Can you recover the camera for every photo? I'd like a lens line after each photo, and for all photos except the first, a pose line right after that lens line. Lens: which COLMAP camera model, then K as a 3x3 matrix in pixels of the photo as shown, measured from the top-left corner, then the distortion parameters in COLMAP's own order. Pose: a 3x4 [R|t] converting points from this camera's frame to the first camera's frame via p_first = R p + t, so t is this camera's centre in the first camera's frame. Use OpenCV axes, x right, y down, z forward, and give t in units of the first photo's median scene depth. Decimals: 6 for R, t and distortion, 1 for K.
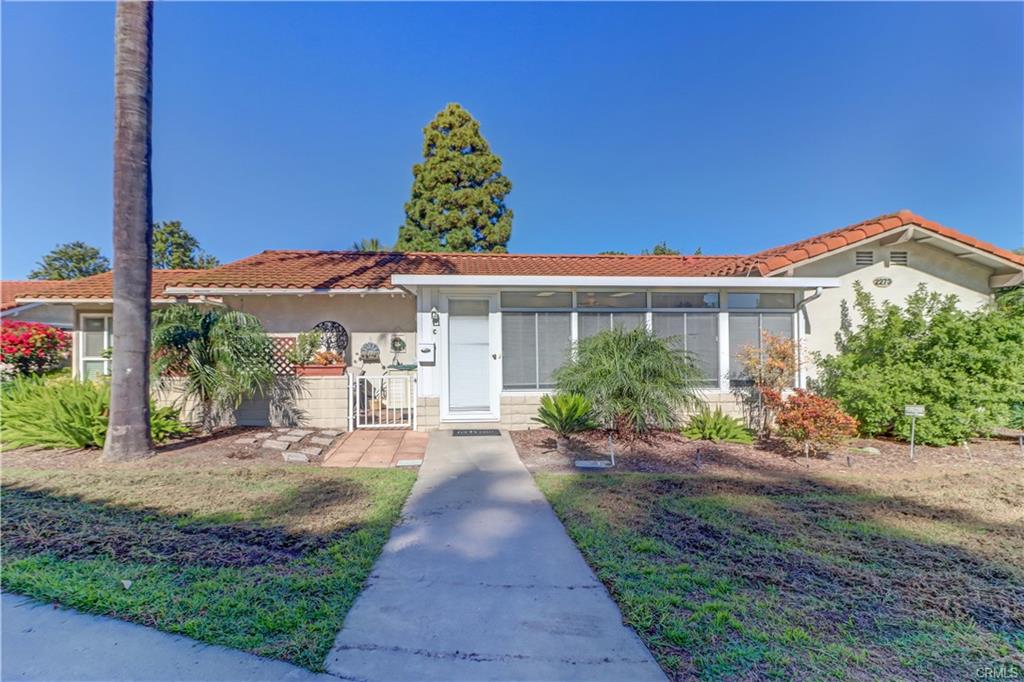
lens RADIAL K [[470.1, 0, 512.0], [0, 470.1, 341.0], [0, 0, 1]] dist [0.008750, -0.000413]
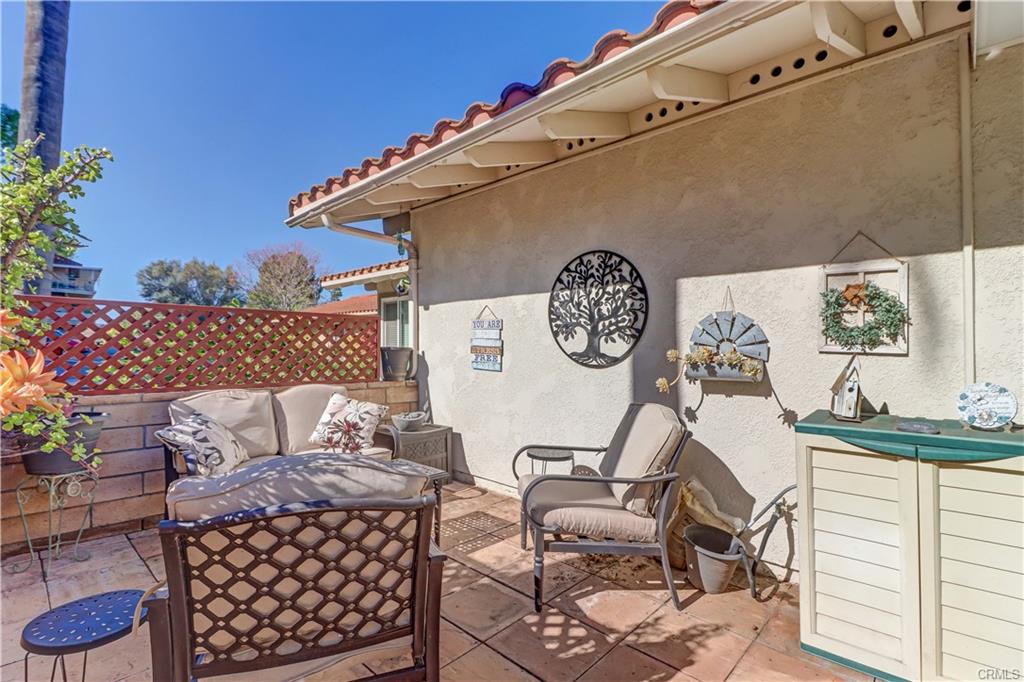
lens RADIAL K [[480.8, 0, 512.0], [0, 480.8, 341.0], [0, 0, 1]] dist [0.000833, 0.000355]
pose [[0.684295, 0.004035, -0.729194, -0.190680], [0.009026, 0.999861, 0.014003, 0.013397], [0.729150, -0.016164, 0.684163, 0.734645]]
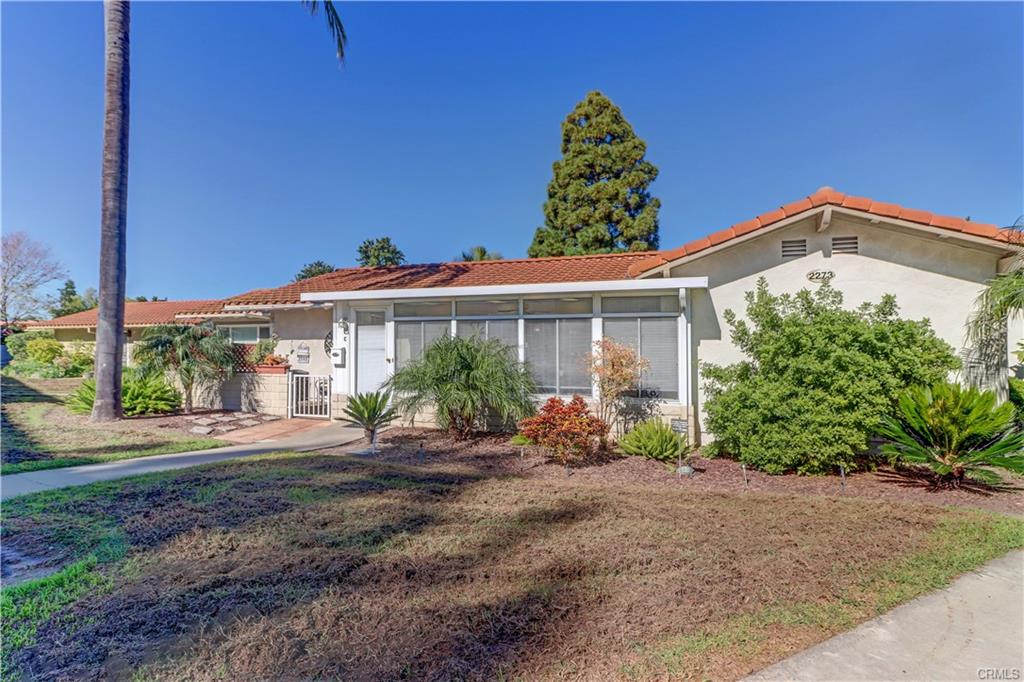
lens RADIAL K [[521.5, 0, 512.0], [0, 521.5, 341.0], [0, 0, 1]] dist [0.016380, 0.000335]
pose [[0.916818, -0.000801, -0.399303, 0.535428], [-0.003143, 0.999953, -0.009222, -0.002565], [0.399292, 0.009710, 0.916772, -0.029327]]
